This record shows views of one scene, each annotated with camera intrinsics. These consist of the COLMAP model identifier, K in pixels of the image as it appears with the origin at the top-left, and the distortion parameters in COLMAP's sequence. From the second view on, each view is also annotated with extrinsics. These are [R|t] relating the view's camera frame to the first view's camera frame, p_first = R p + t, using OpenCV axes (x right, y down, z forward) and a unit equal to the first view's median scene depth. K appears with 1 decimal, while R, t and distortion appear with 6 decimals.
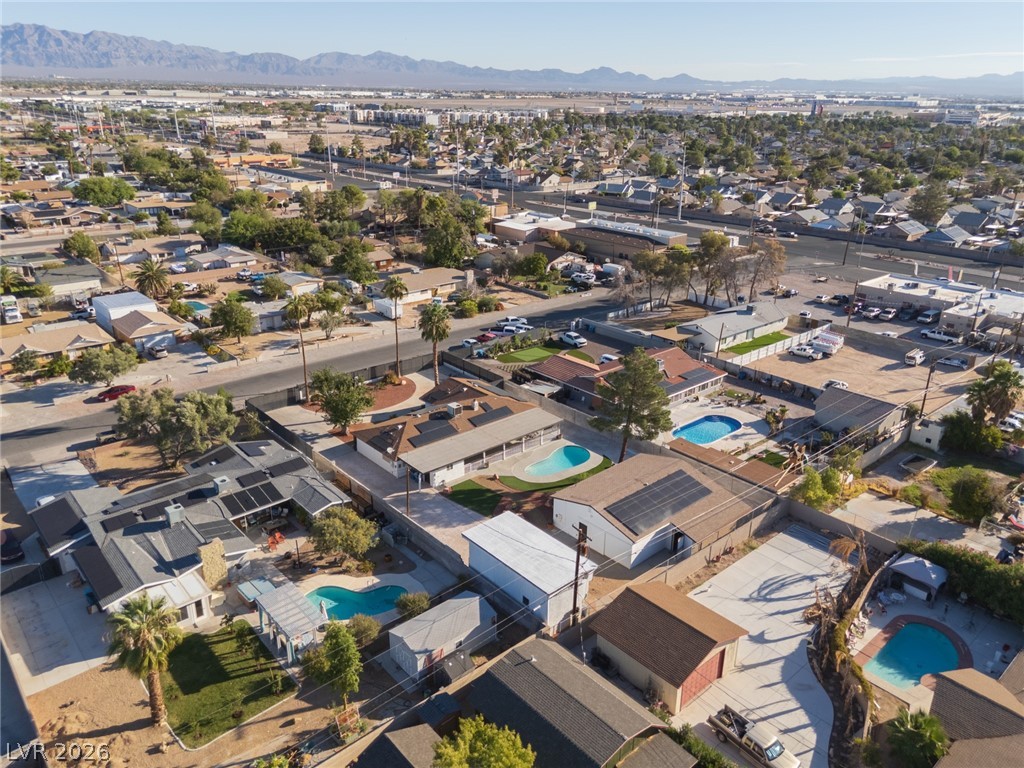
lens RADIAL K [[752.9, 0, 512.0], [0, 752.9, 384.0], [0, 0, 1]] dist [0.064355, -0.050100]
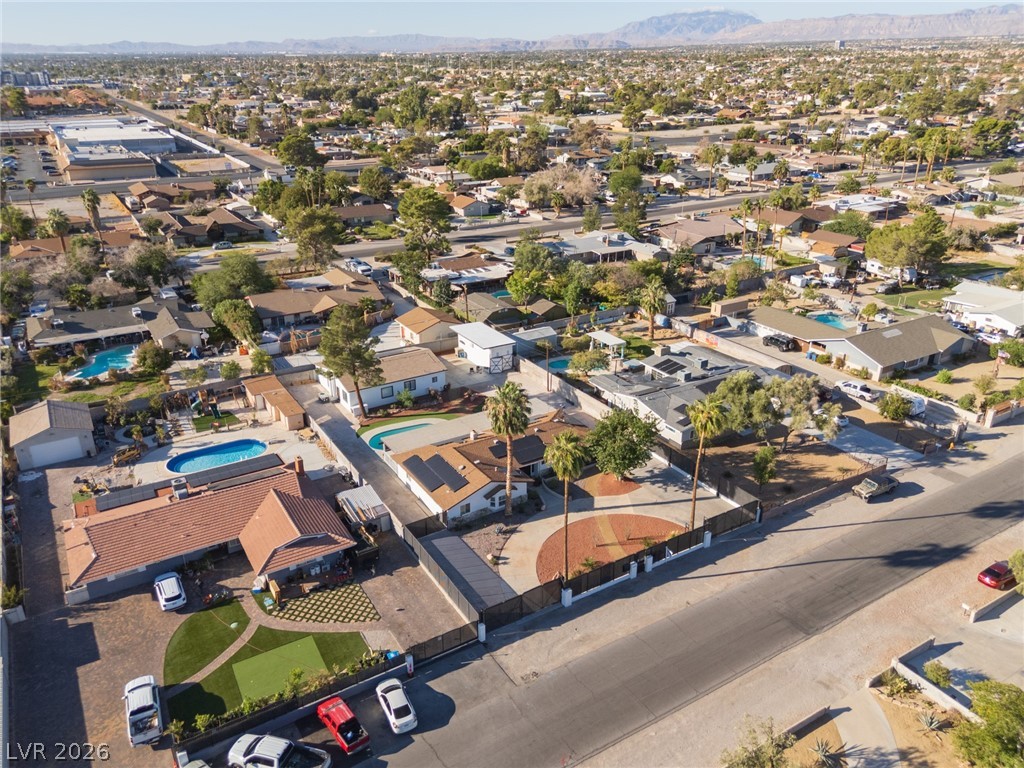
lens RADIAL K [[752.9, 0, 512.0], [0, 752.9, 384.0], [0, 0, 1]] dist [0.064355, -0.050100]
pose [[-0.984657, -0.076466, 0.156856, -0.210224], [0.056030, 0.712745, 0.699182, -0.579337], [-0.165262, 0.697243, -0.697525, 1.429293]]
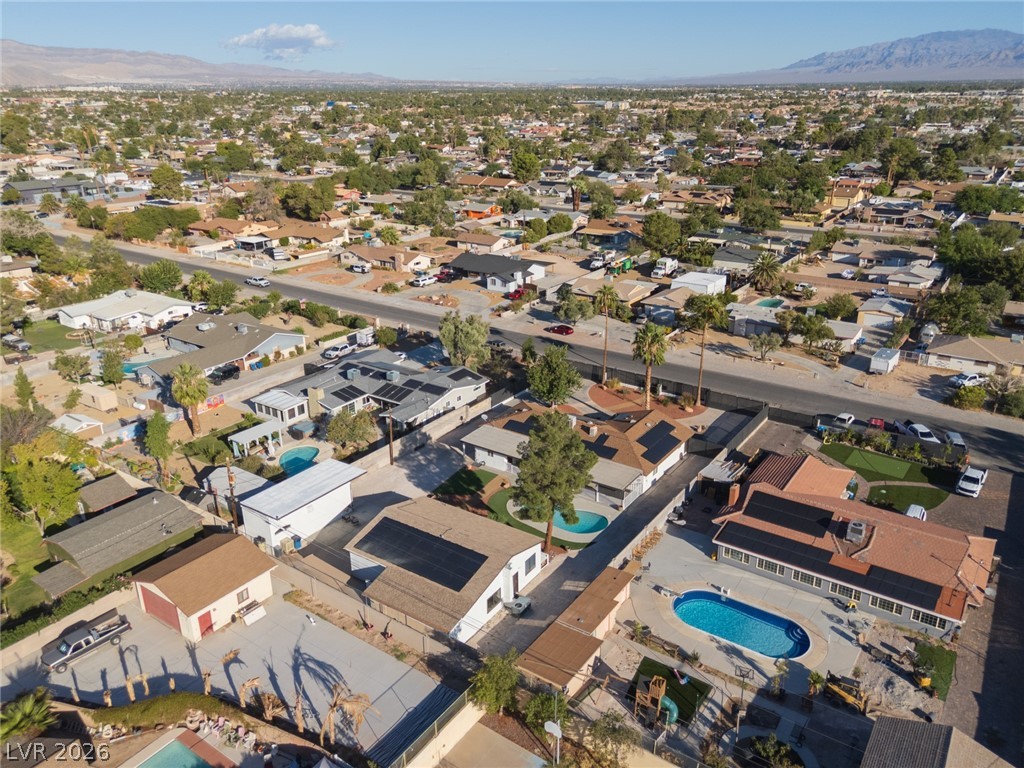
lens RADIAL K [[752.9, 0, 512.0], [0, 752.9, 384.0], [0, 0, 1]] dist [0.064355, -0.050100]
pose [[0.230114, 0.339168, -0.912147, 0.685317], [-0.342732, 0.905494, 0.250230, -0.202400], [0.910814, 0.255041, 0.324611, 0.538377]]
